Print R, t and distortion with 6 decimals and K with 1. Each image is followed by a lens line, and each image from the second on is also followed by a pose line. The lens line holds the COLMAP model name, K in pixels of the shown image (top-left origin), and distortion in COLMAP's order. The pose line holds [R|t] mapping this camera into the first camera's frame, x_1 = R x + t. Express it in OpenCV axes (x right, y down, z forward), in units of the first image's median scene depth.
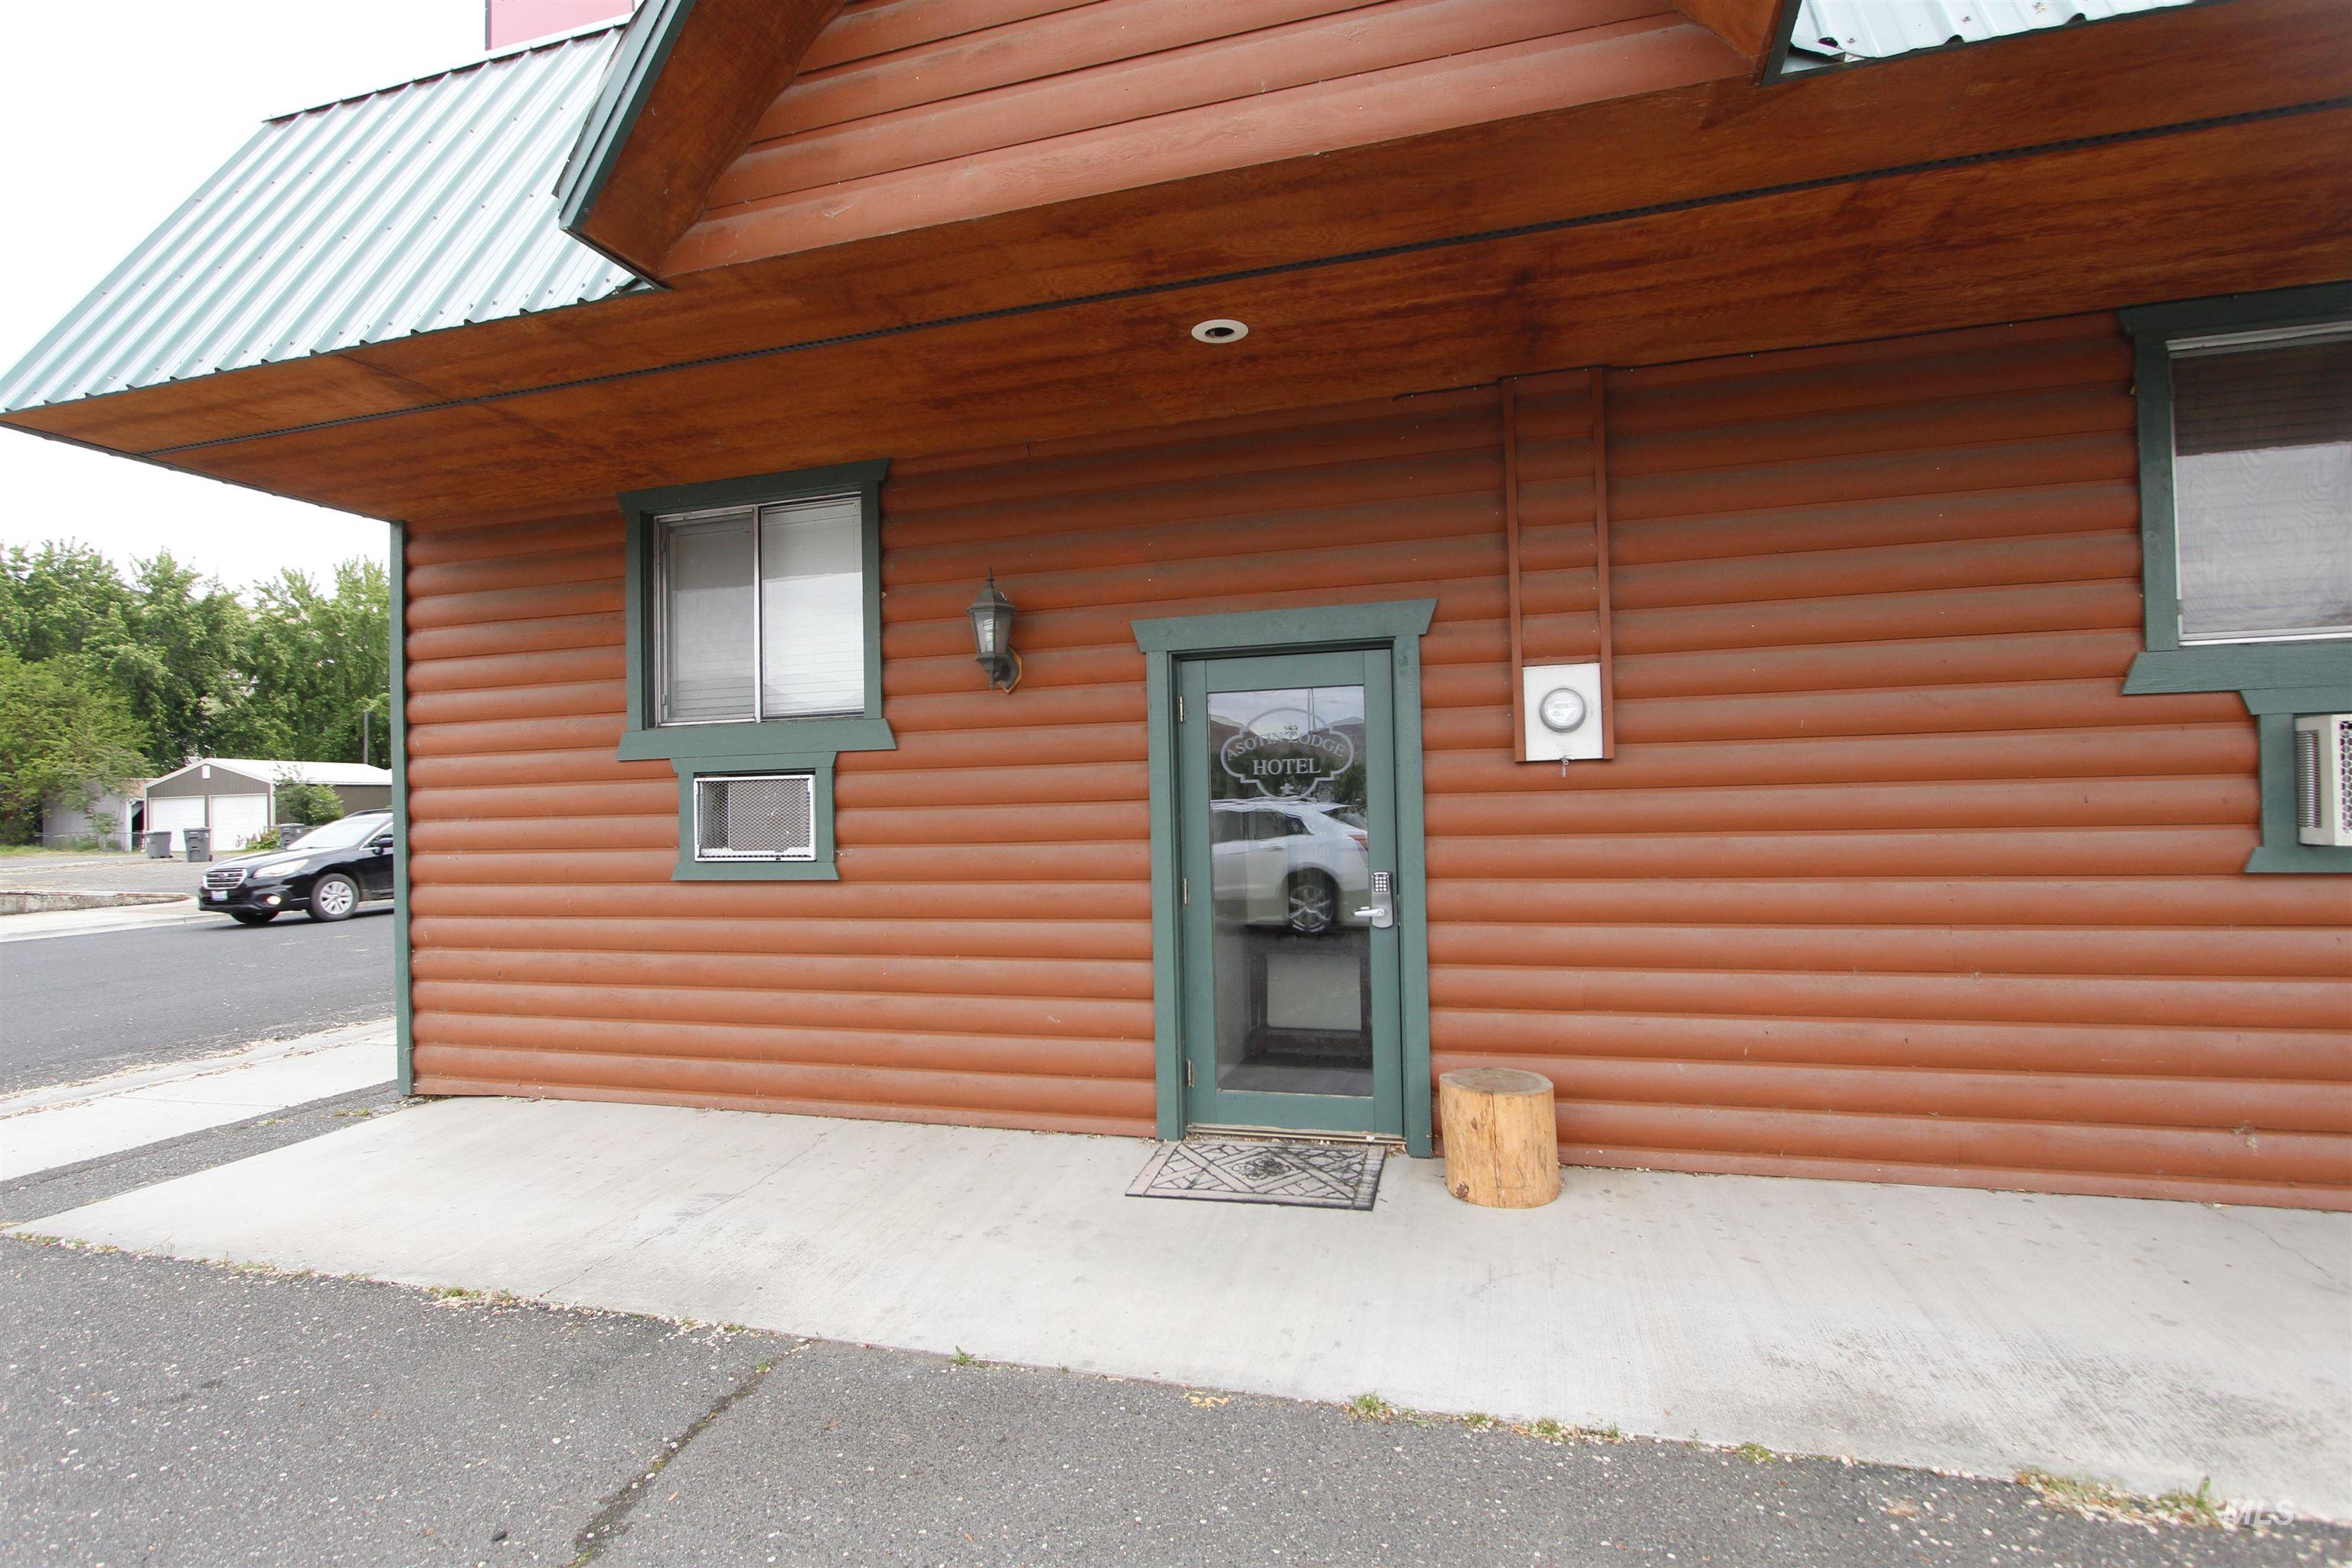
lens RADIAL K [[1220.3, 0, 1296.1], [0, 1220.3, 780.2], [0, 0, 1]] dist [-0.010781, 0.001852]
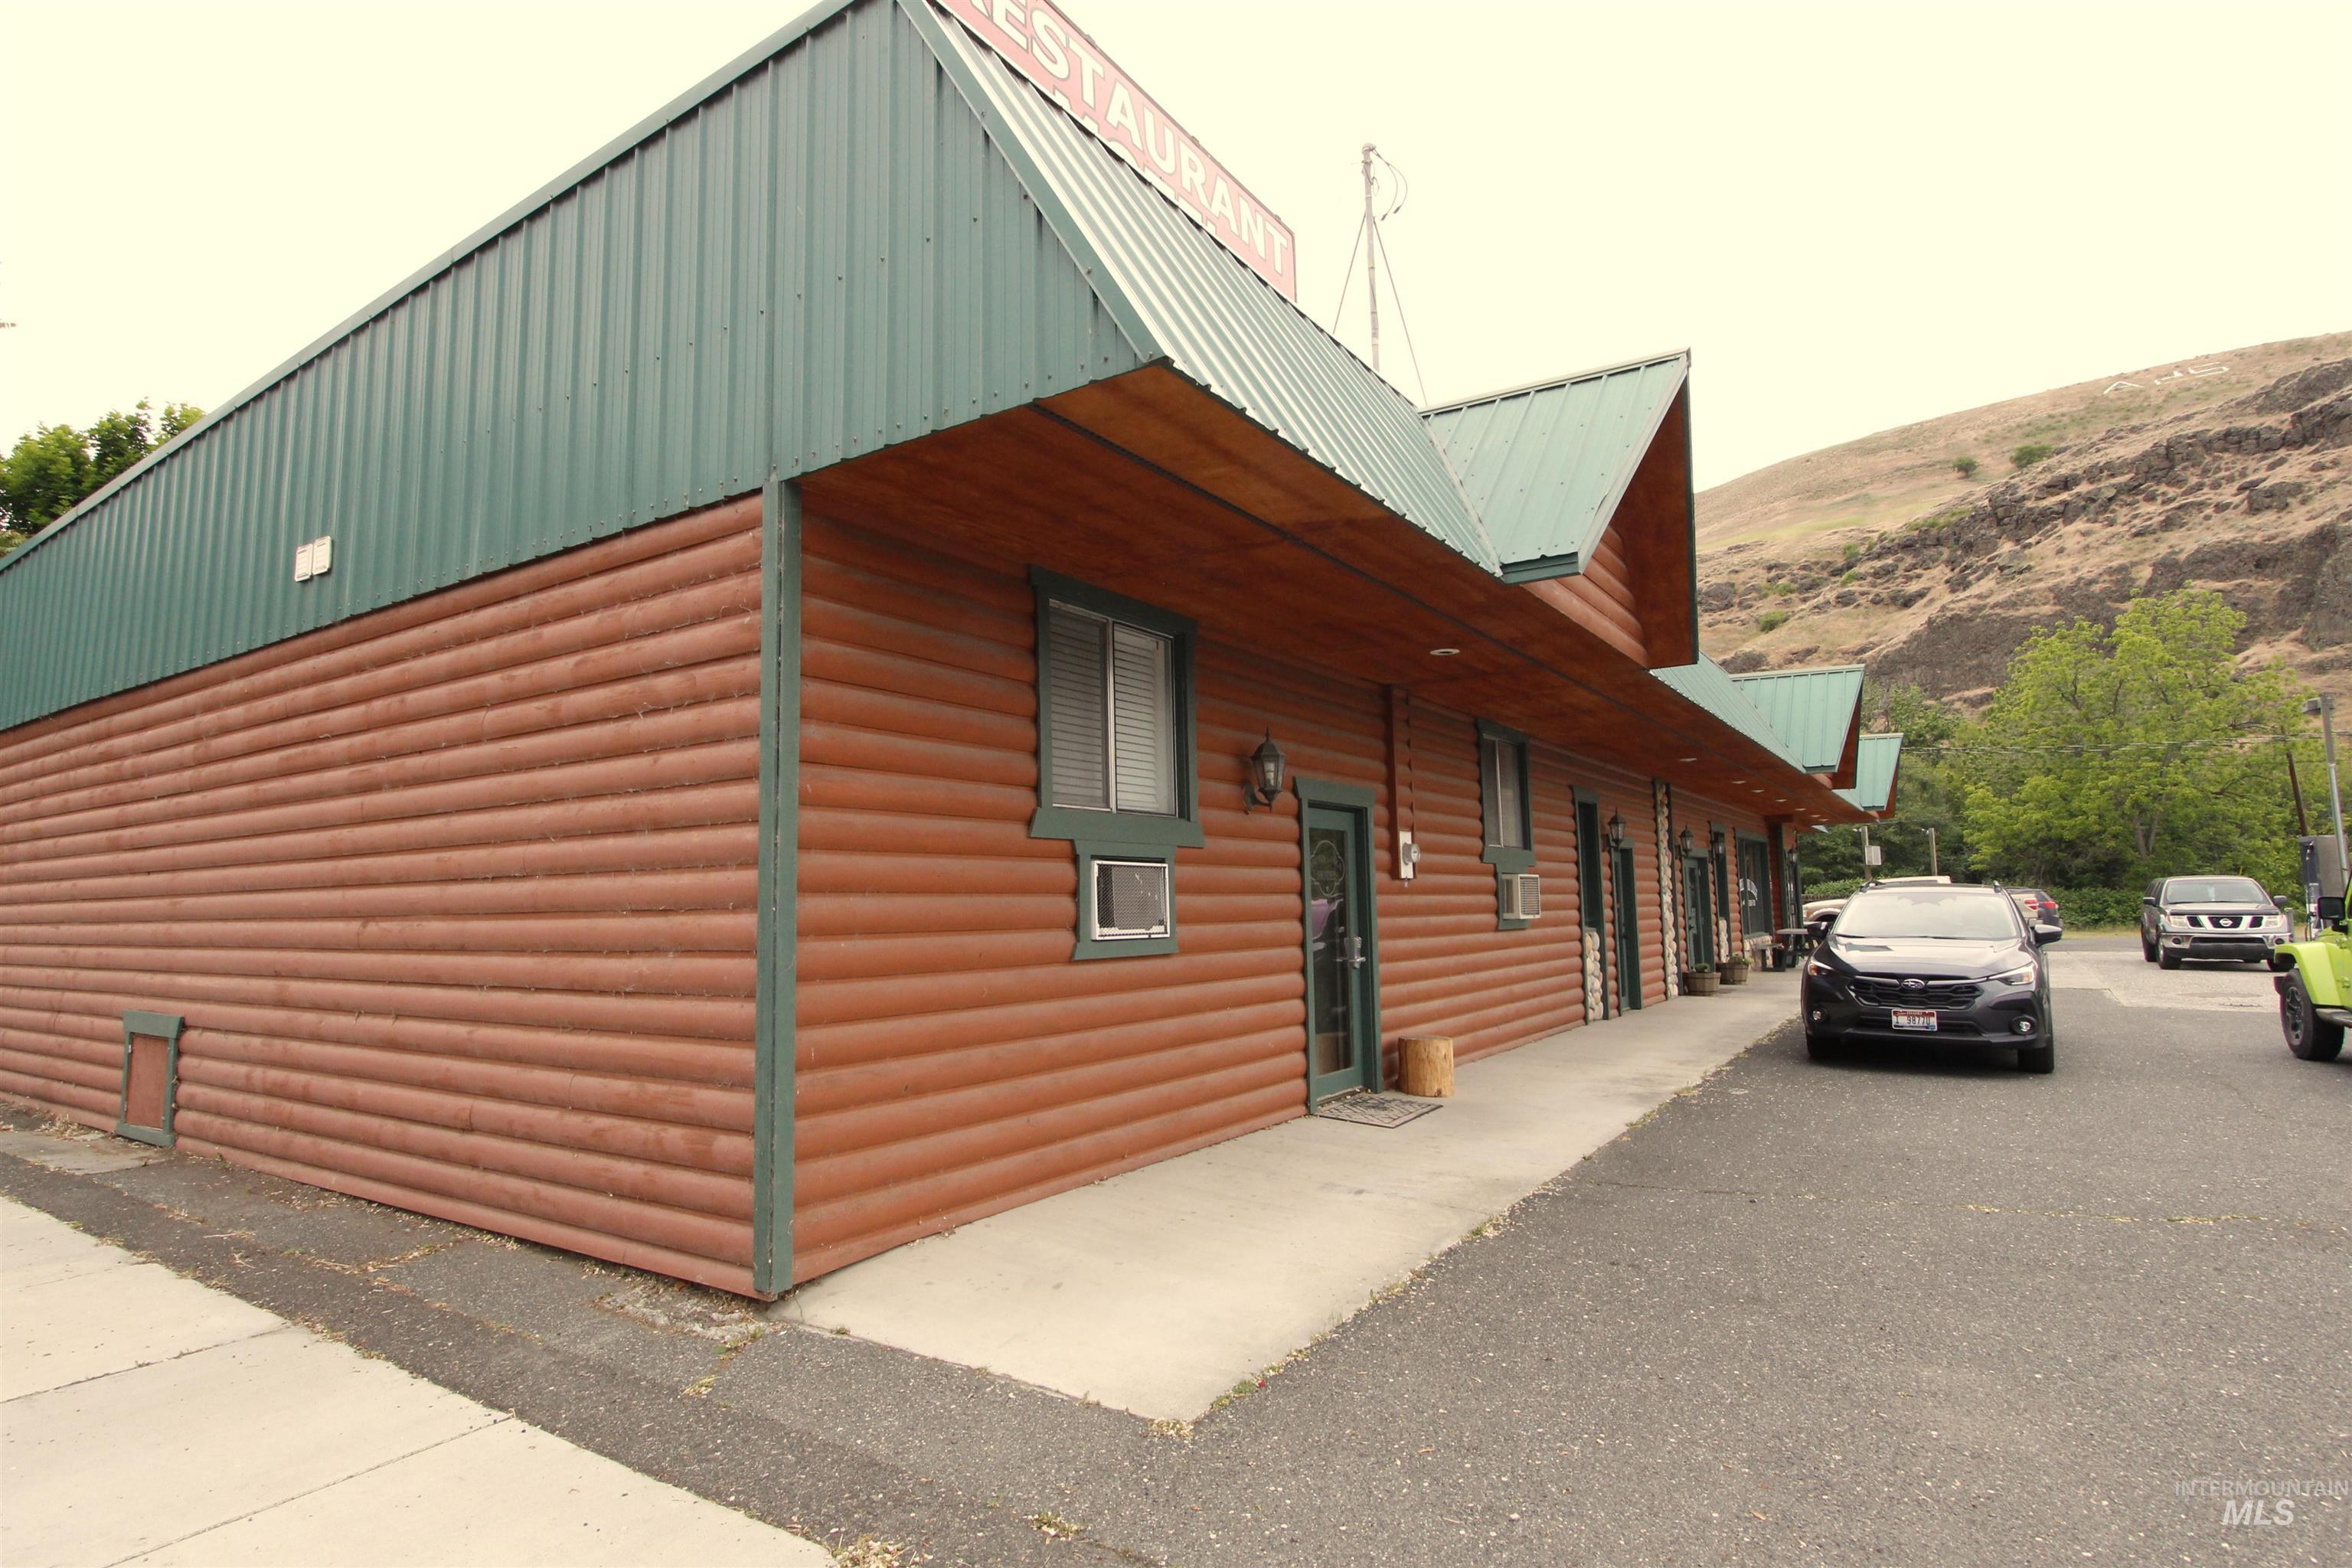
lens RADIAL K [[1220.3, 0, 1201.8], [0, 1220.3, 779.4], [0, 0, 1]] dist [-0.010781, 0.001852]
pose [[0.274809, 0.119347, 0.954063, -1.527781], [-0.008739, 0.992536, -0.121642, 0.057887], [-0.961459, 0.025090, 0.273801, 0.640690]]
